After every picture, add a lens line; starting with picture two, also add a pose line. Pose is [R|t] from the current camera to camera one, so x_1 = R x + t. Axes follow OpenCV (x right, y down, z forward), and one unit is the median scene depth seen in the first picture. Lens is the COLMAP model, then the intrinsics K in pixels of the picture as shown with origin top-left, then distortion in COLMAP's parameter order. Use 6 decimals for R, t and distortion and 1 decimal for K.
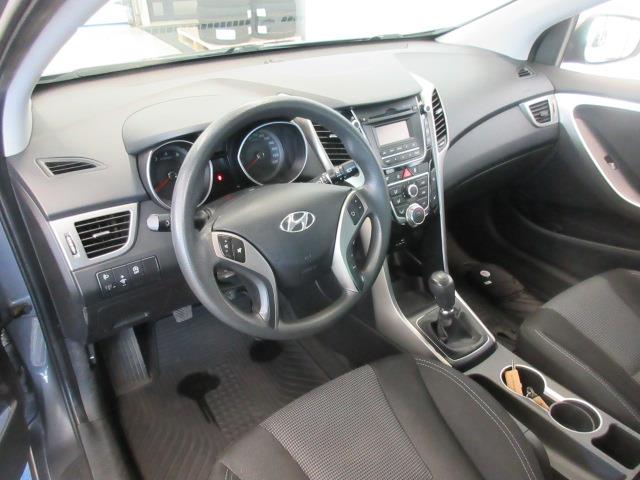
lens RADIAL K [[473.7, 0, 321.1], [0, 473.7, 241.6], [0, 0, 1]] dist [0.010339, -0.004593]
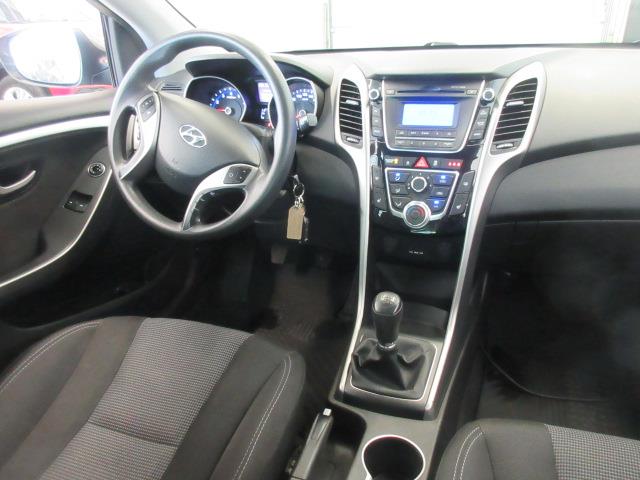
lens RADIAL K [[473.7, 0, 321.1], [0, 473.7, 241.6], [0, 0, 1]] dist [0.010339, -0.004593]
pose [[0.596117, 0.312227, -0.739702, 0.723540], [-0.393287, 0.916746, 0.070012, -0.006575], [0.699979, 0.249180, 0.669283, 0.349735]]
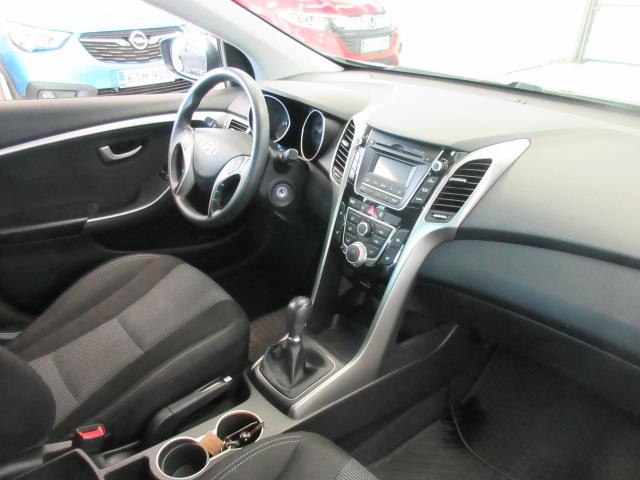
lens RADIAL K [[473.7, 0, 321.1], [0, 473.7, 241.6], [0, 0, 1]] dist [0.010339, -0.004593]
pose [[0.075379, 0.457344, -0.886090, 1.008412], [-0.548259, 0.761254, 0.346272, -0.361047], [0.832904, 0.459705, 0.308125, 0.652403]]
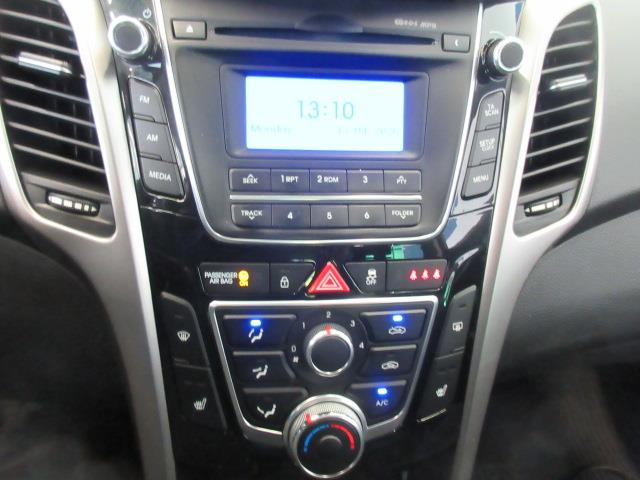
lens RADIAL K [[473.2, 0, 323.4], [0, 473.2, 239.1], [0, 0, 1]] dist [0.013261, 0.001902]
pose [[0.884438, 0.300020, -0.357433, 0.259522], [-0.301463, 0.951996, 0.053134, -0.175202], [0.356216, 0.060759, 0.932426, 0.748655]]
